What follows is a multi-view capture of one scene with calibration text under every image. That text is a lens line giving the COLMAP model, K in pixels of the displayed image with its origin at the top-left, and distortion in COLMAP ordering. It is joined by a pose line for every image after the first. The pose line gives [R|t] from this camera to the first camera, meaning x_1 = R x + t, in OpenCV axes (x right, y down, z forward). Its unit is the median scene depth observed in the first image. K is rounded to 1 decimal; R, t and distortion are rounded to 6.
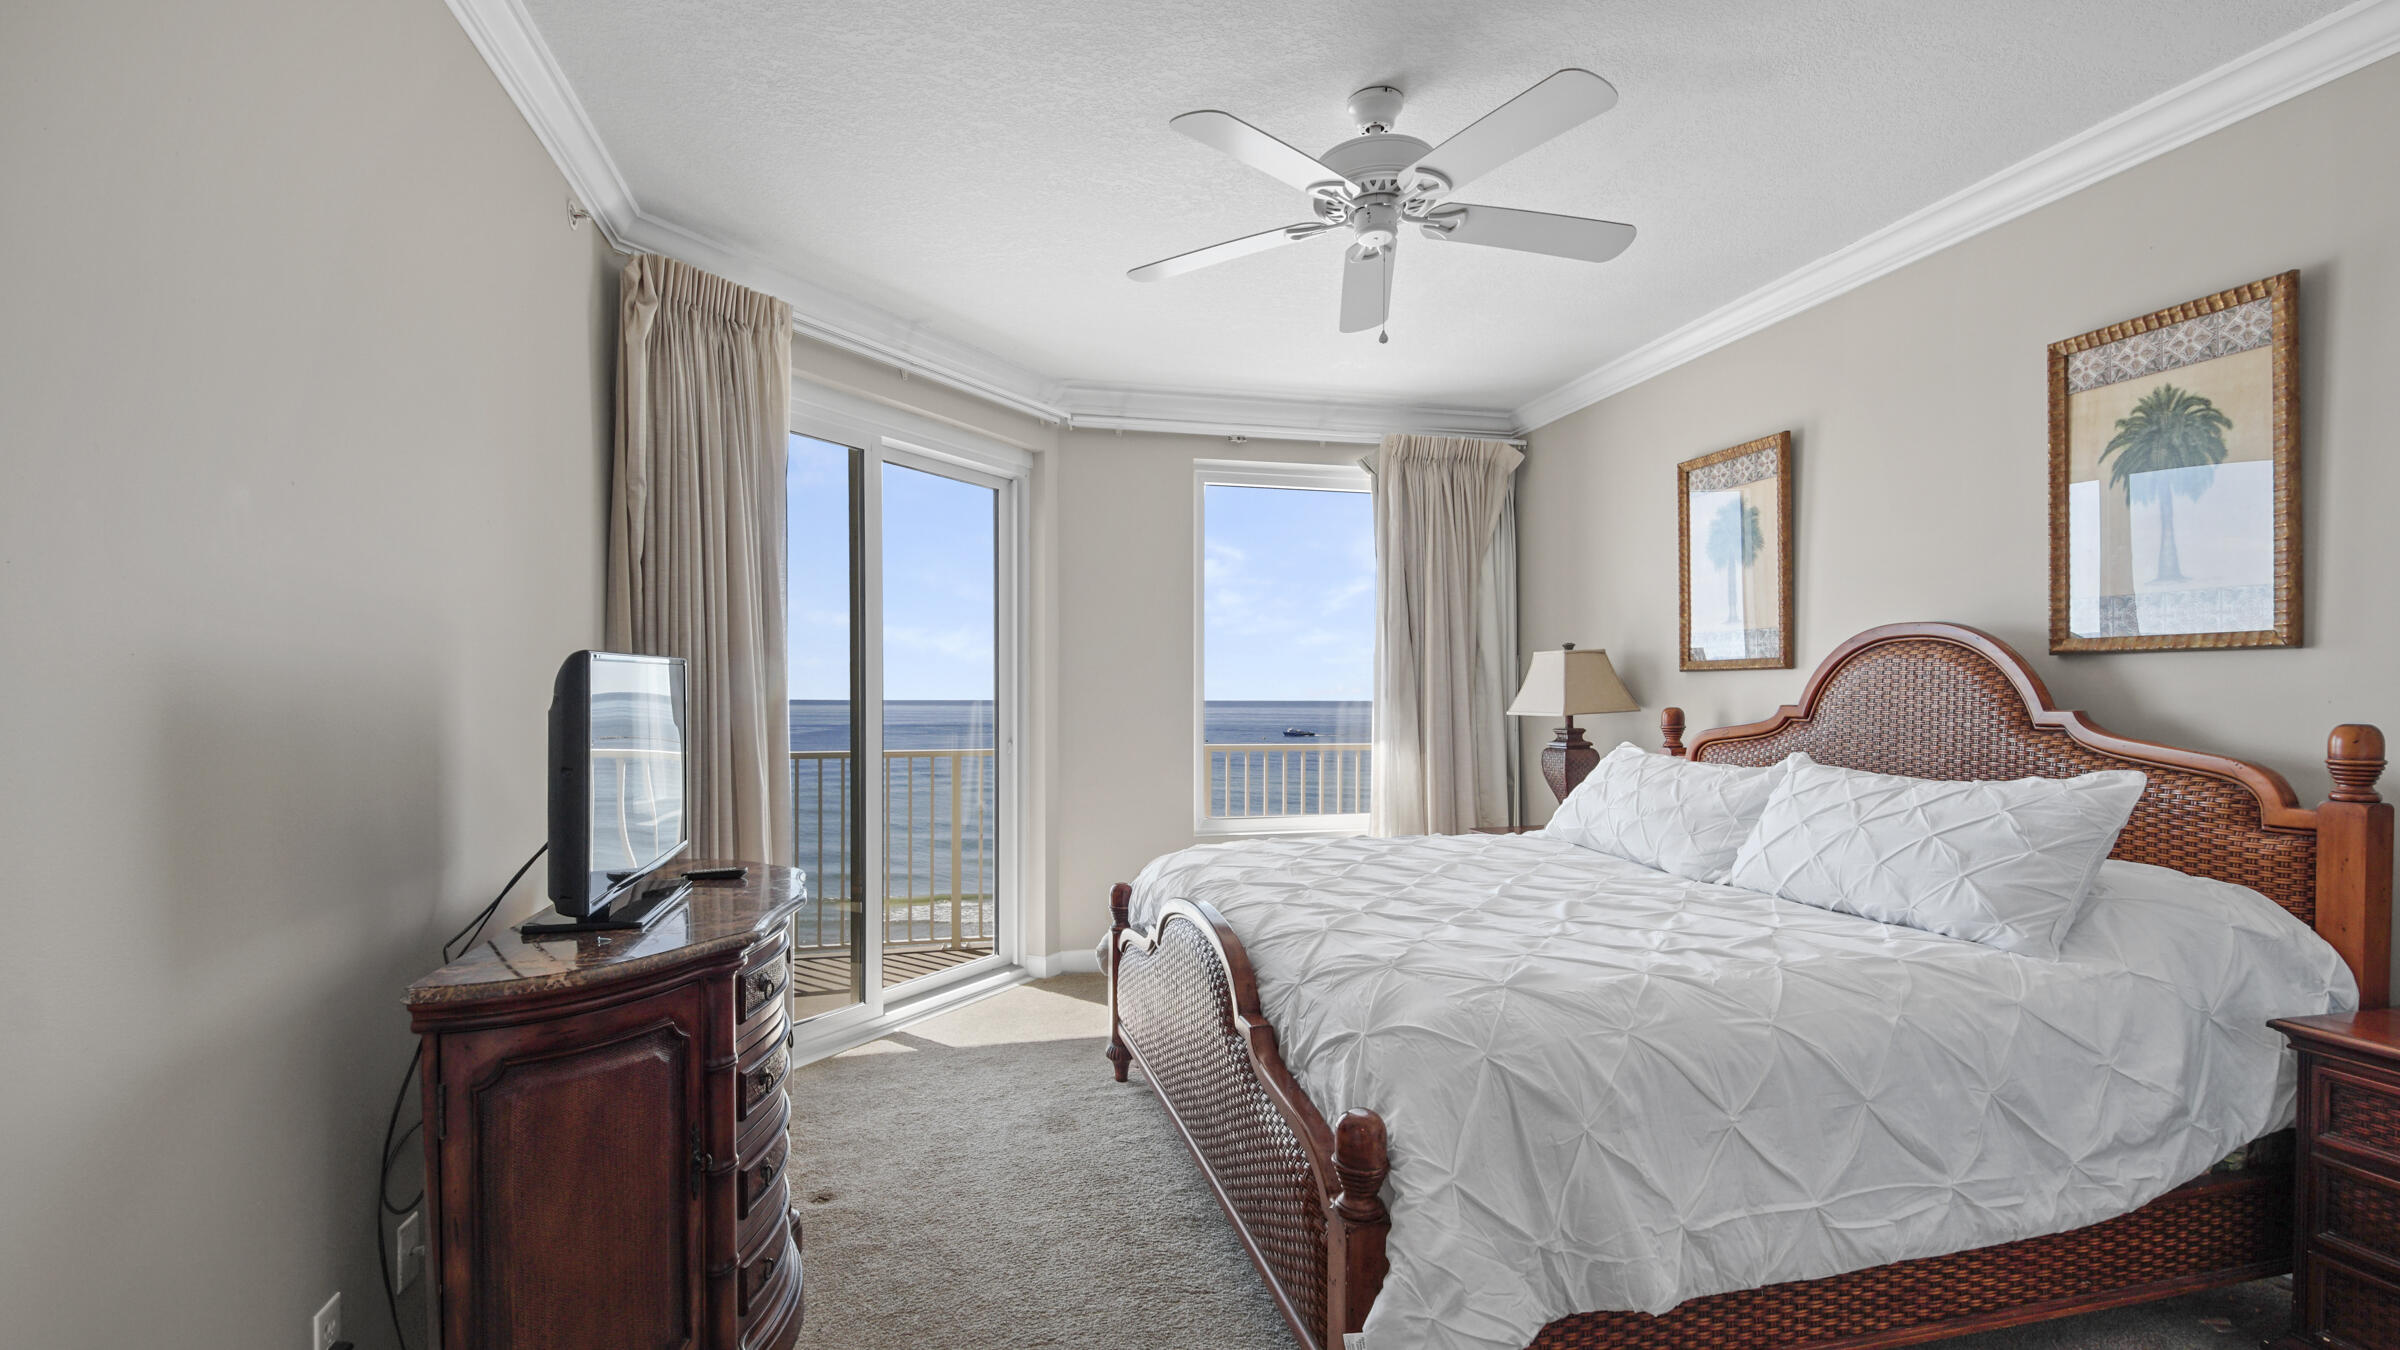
lens RADIAL K [[1022.6, 0, 1194.7], [0, 1022.6, 713.7], [0, 0, 1]] dist [-0.003039, -0.000795]
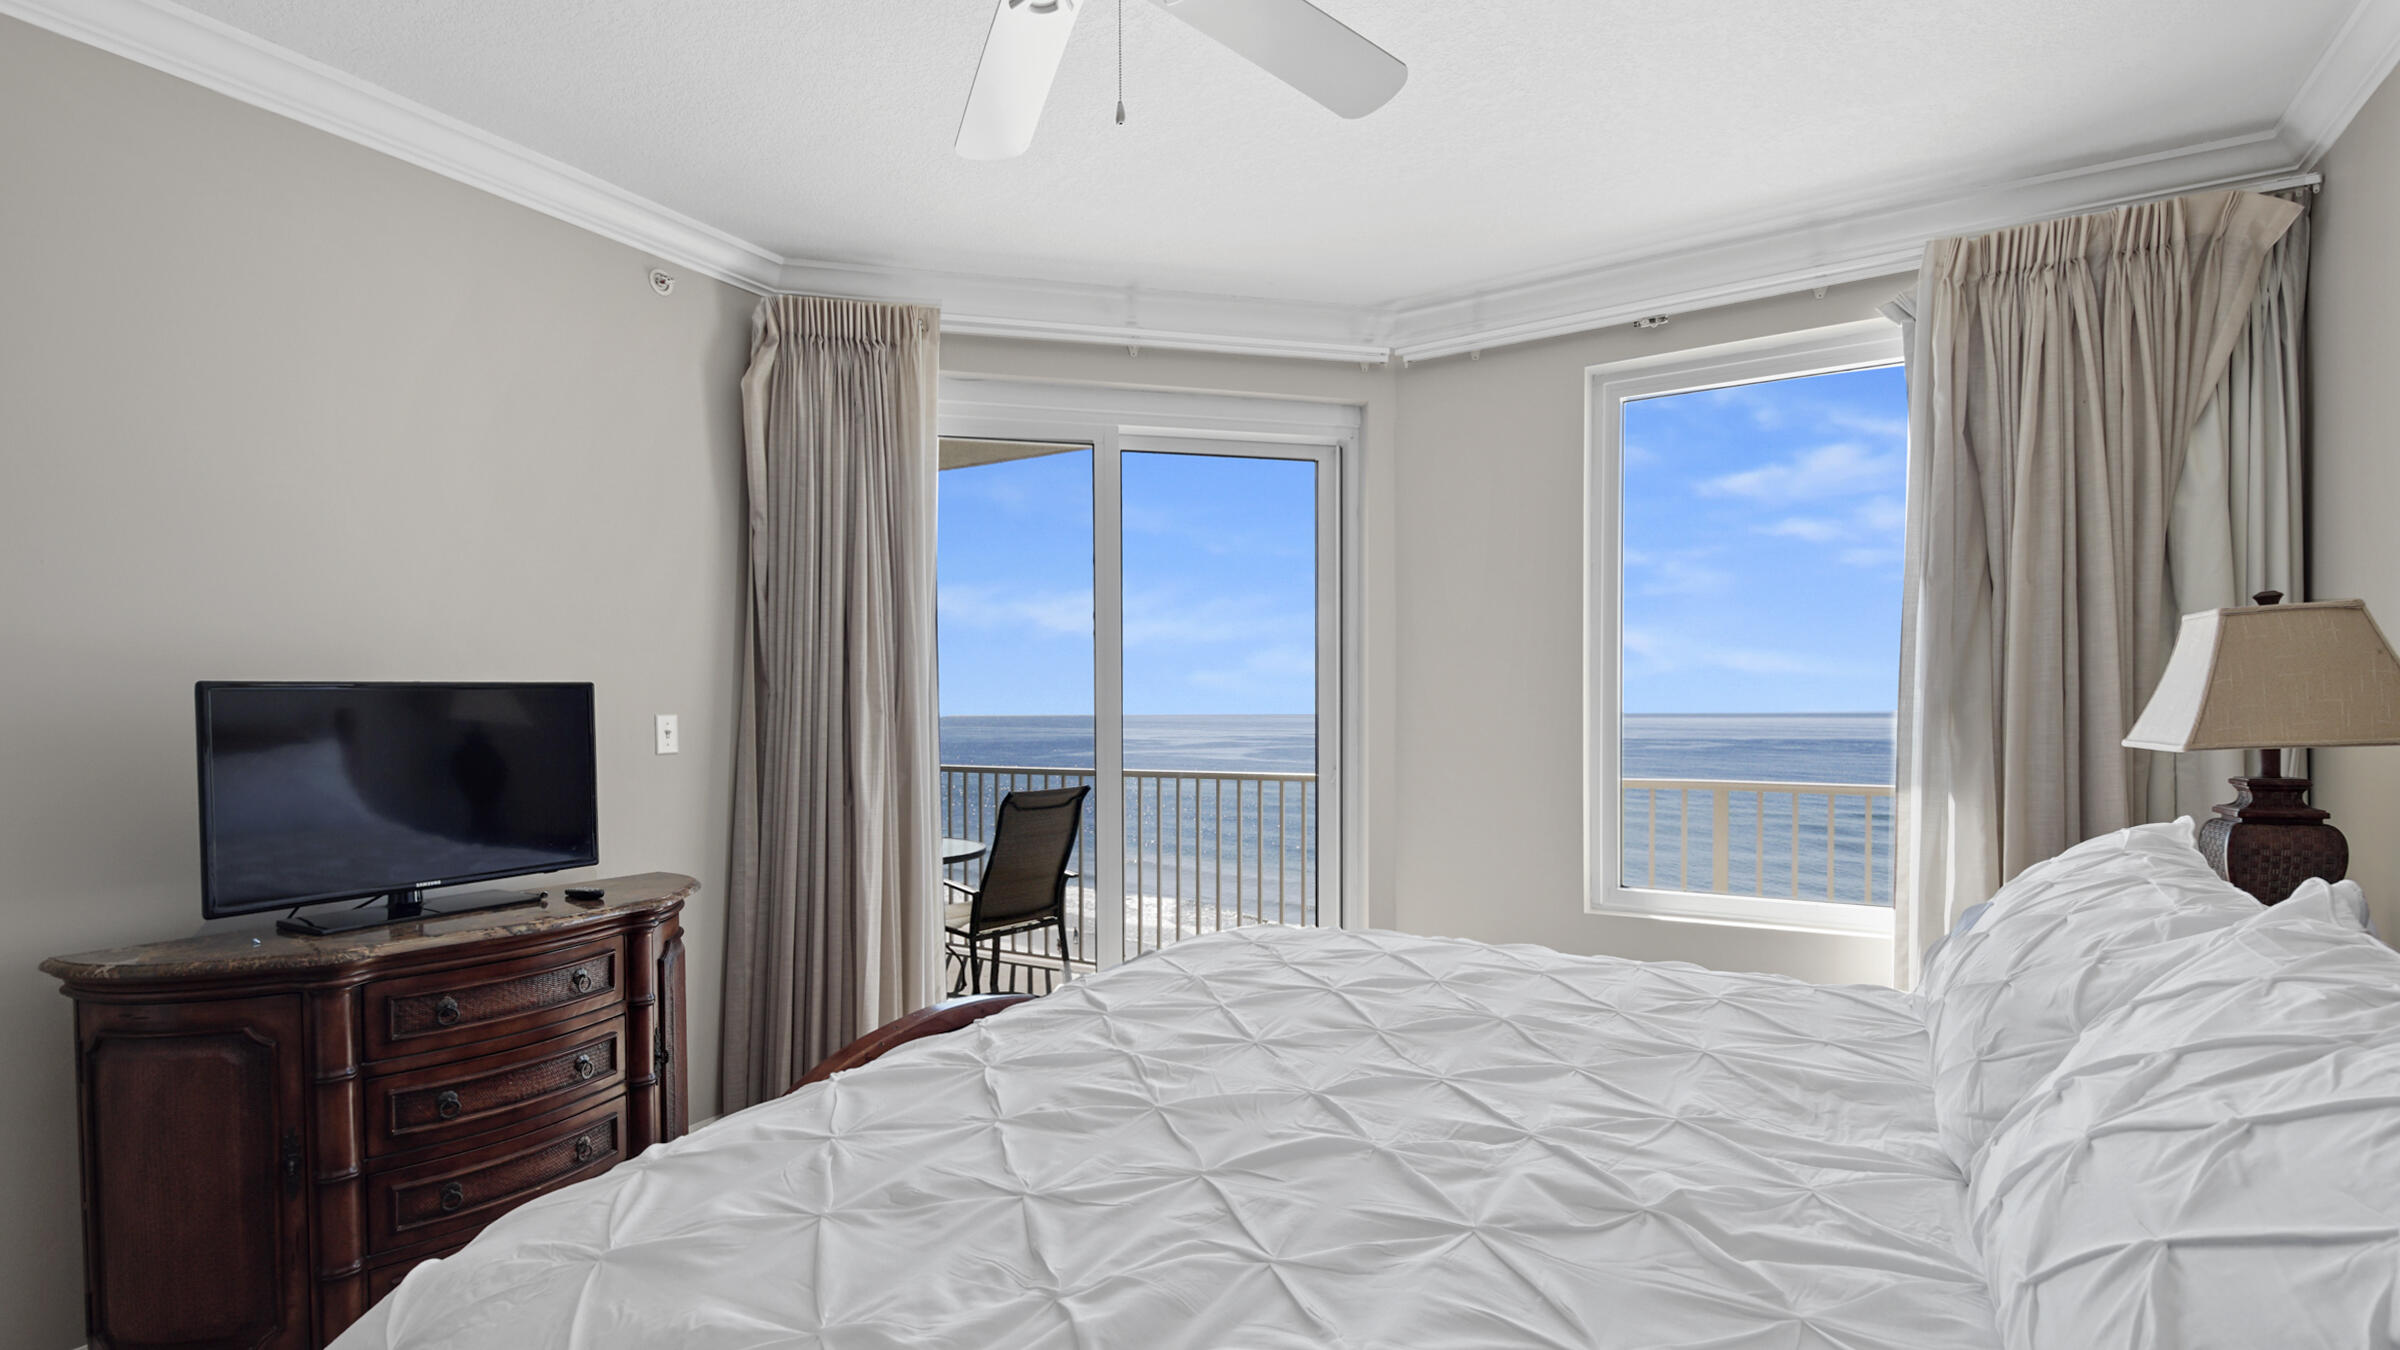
lens RADIAL K [[1102.9, 0, 1200.0], [0, 1102.9, 746.4], [0, 0, 1]] dist [0.000332, -0.001175]
pose [[0.719077, 0.013943, -0.694790, 0.349745], [-0.003022, 0.999852, 0.016938, -0.006485], [0.694923, -0.010080, 0.719013, 0.298387]]
